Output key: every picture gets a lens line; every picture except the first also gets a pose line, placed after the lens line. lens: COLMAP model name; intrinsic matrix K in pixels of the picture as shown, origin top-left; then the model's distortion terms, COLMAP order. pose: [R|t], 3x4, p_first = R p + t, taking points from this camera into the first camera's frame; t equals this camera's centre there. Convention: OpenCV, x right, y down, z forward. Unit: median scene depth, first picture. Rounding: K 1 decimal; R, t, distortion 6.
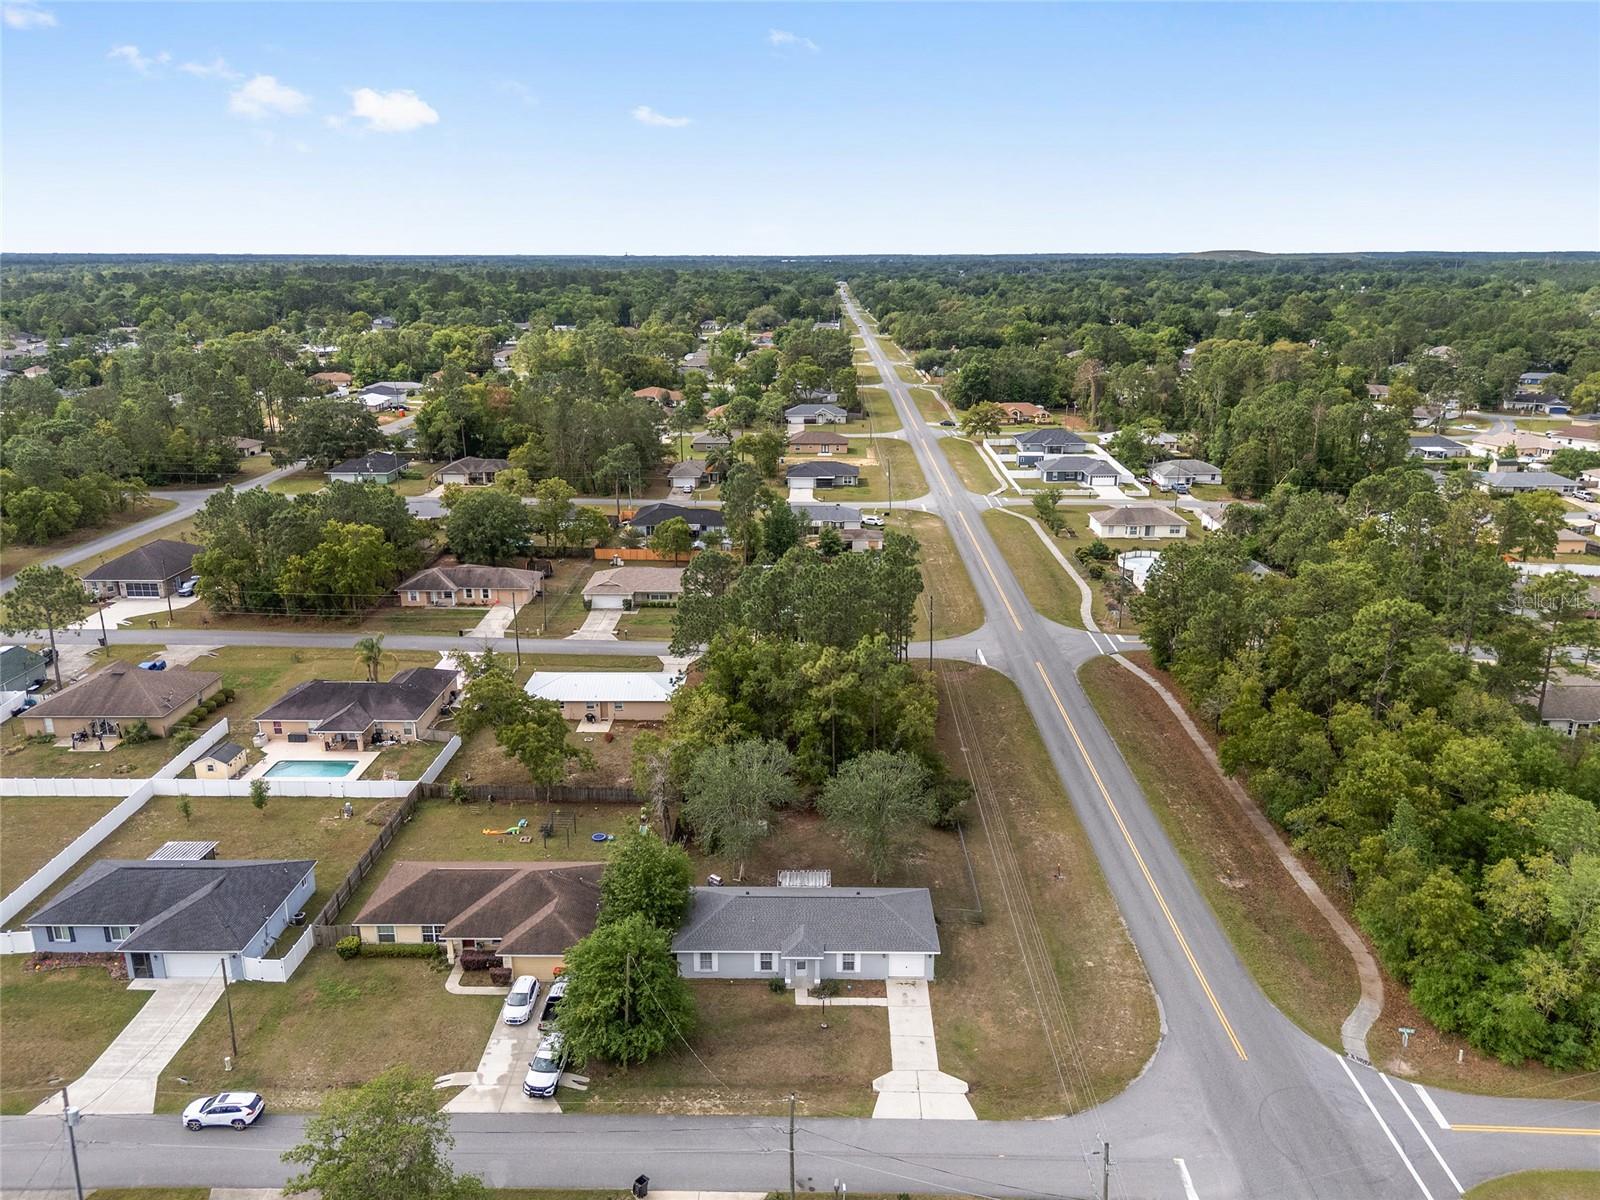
lens RADIAL K [[1175.3, 0, 800.0], [0, 1175.3, 600.0], [0, 0, 1]] dist [0.060183, -0.047020]
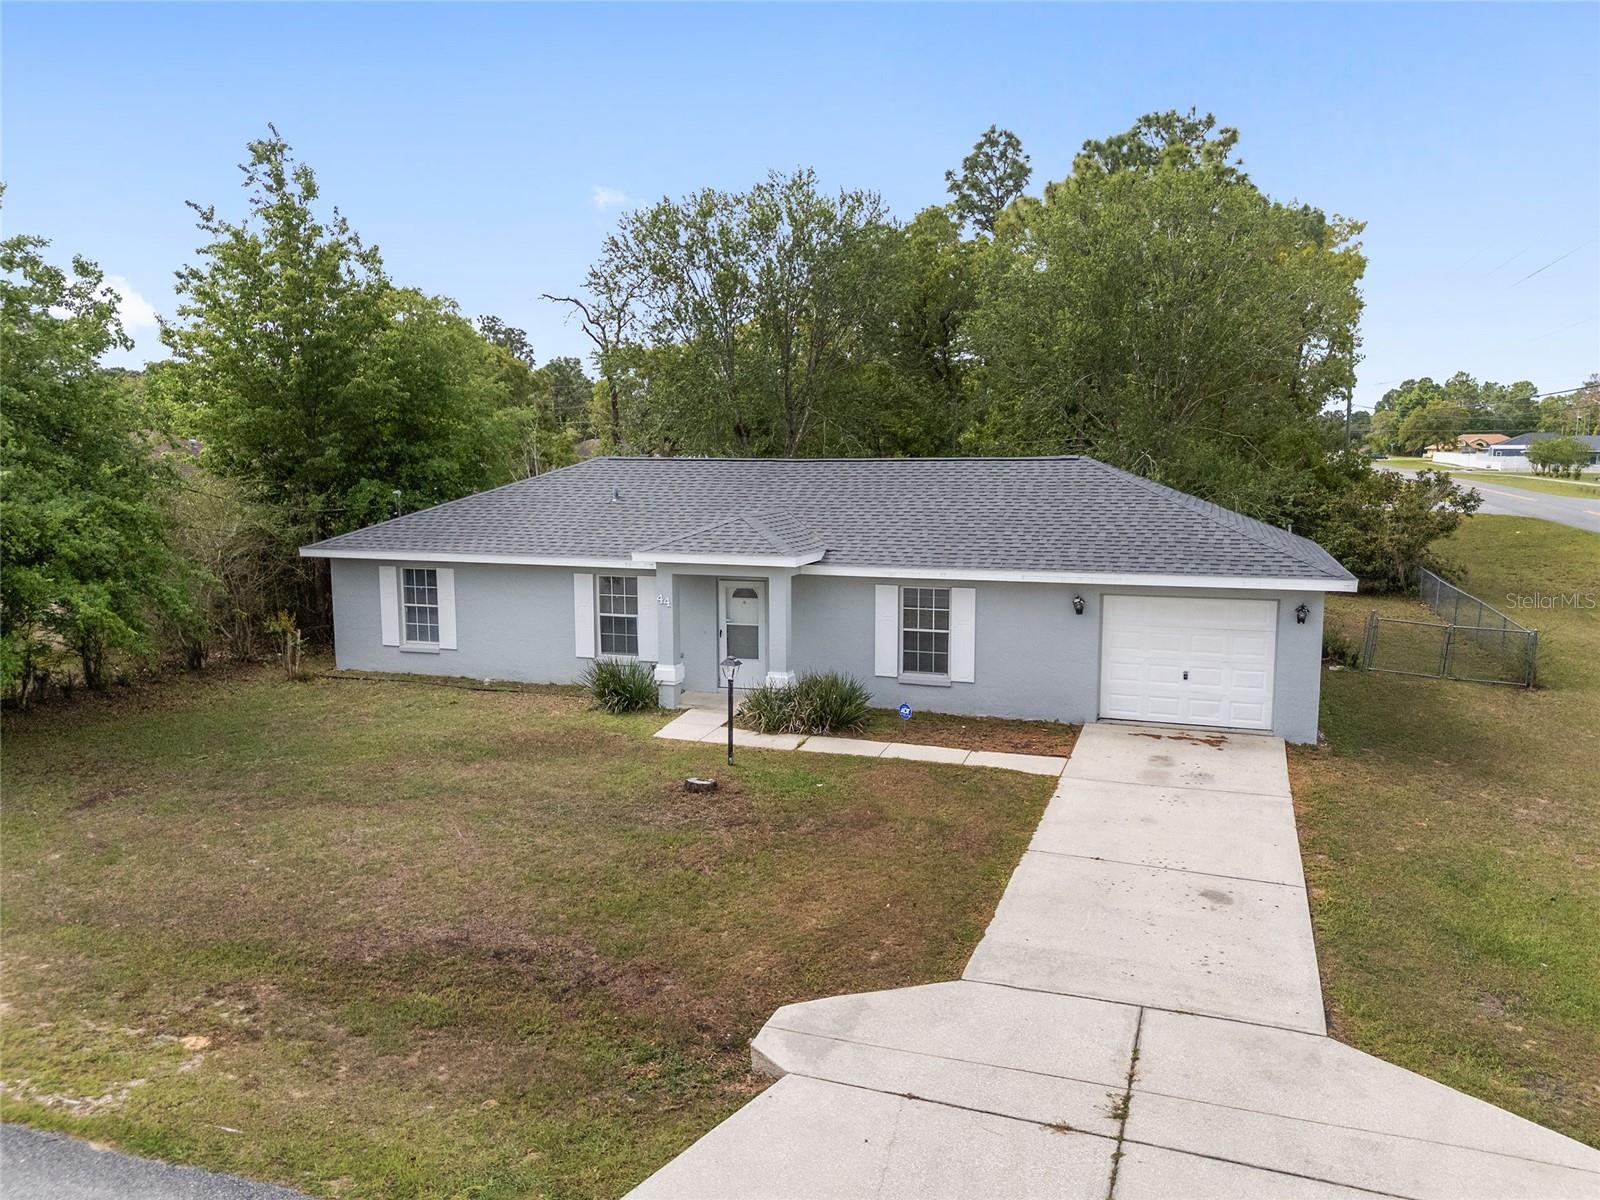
lens RADIAL K [[1172.5, 0, 800.0], [0, 1172.5, 600.0], [0, 0, 1]] dist [0.089029, -0.094055]
pose [[0.947033, 0.038074, -0.318870, 0.086703], [-0.088592, 0.985390, -0.145456, 0.316018], [0.308673, 0.166001, 0.936571, 0.722701]]
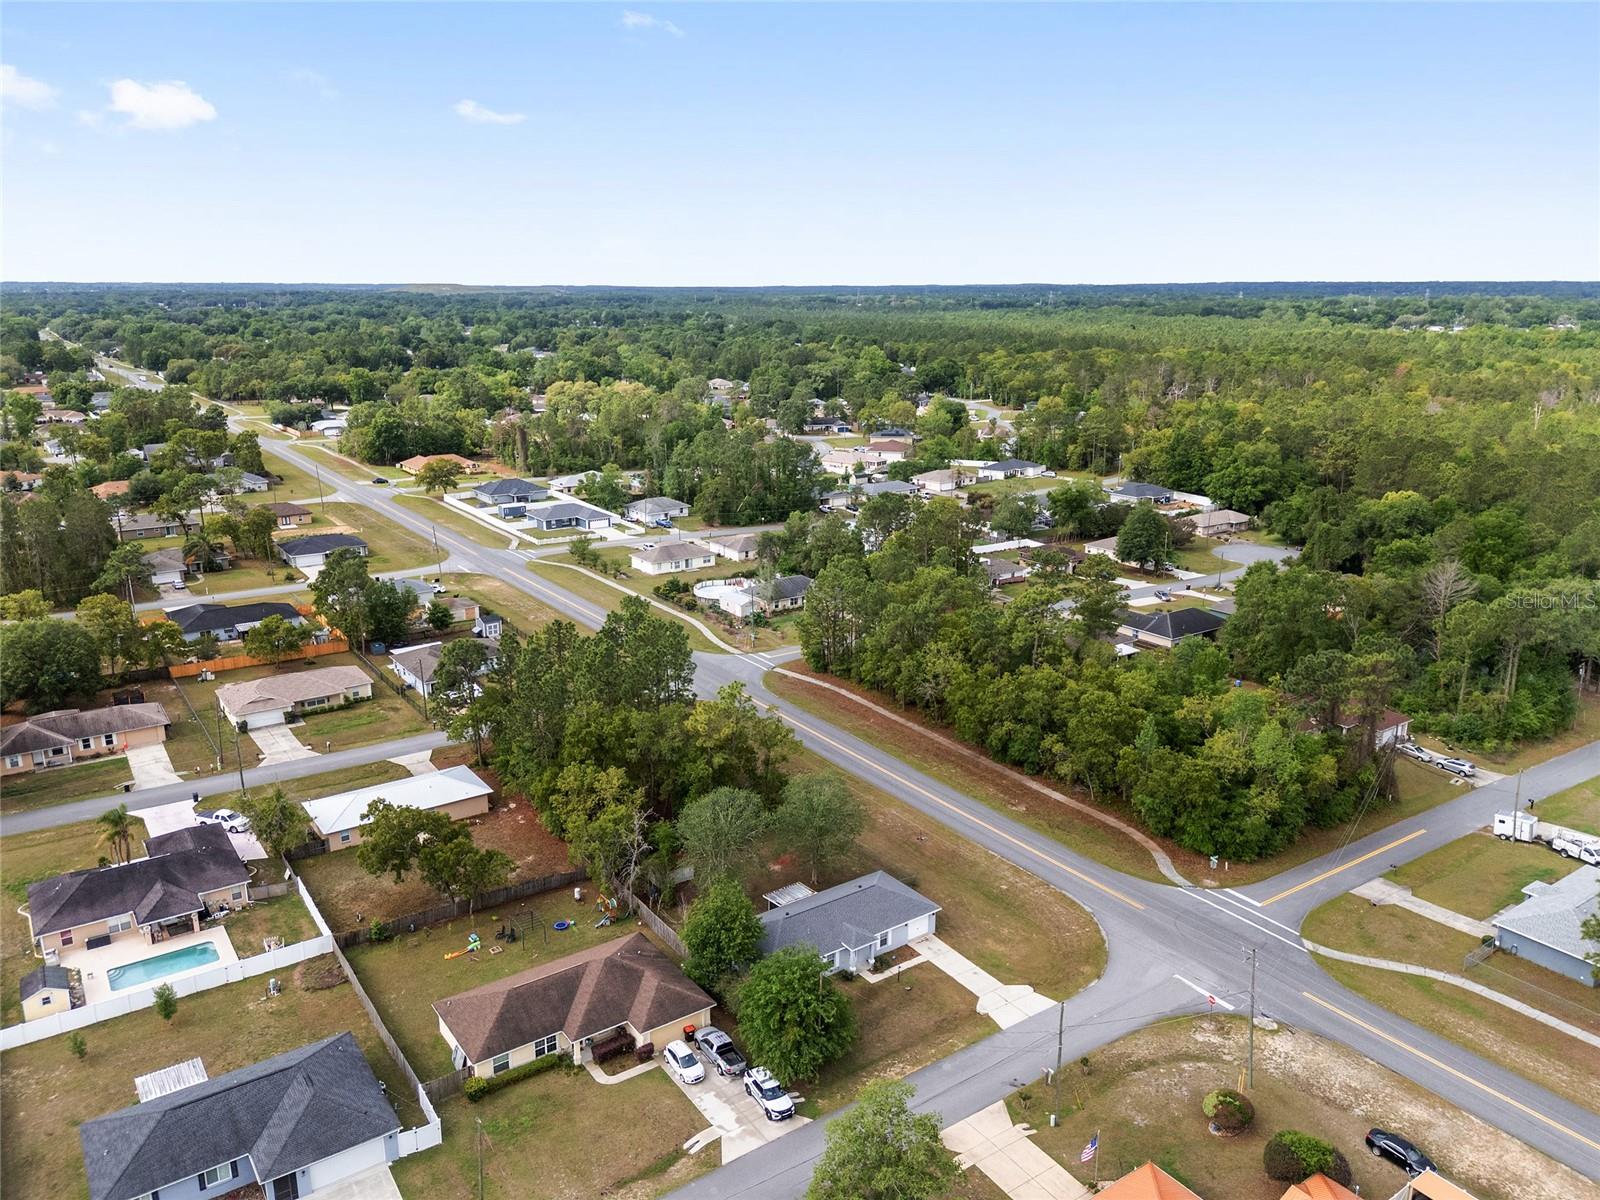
lens RADIAL K [[1172.5, 0, 800.0], [0, 1172.5, 600.0], [0, 0, 1]] dist [0.089029, -0.094055]
pose [[0.807691, -0.151598, 0.569784, -0.640858], [0.164946, 0.985891, 0.028492, -0.088718], [-0.566064, 0.070971, 0.821301, 0.005637]]
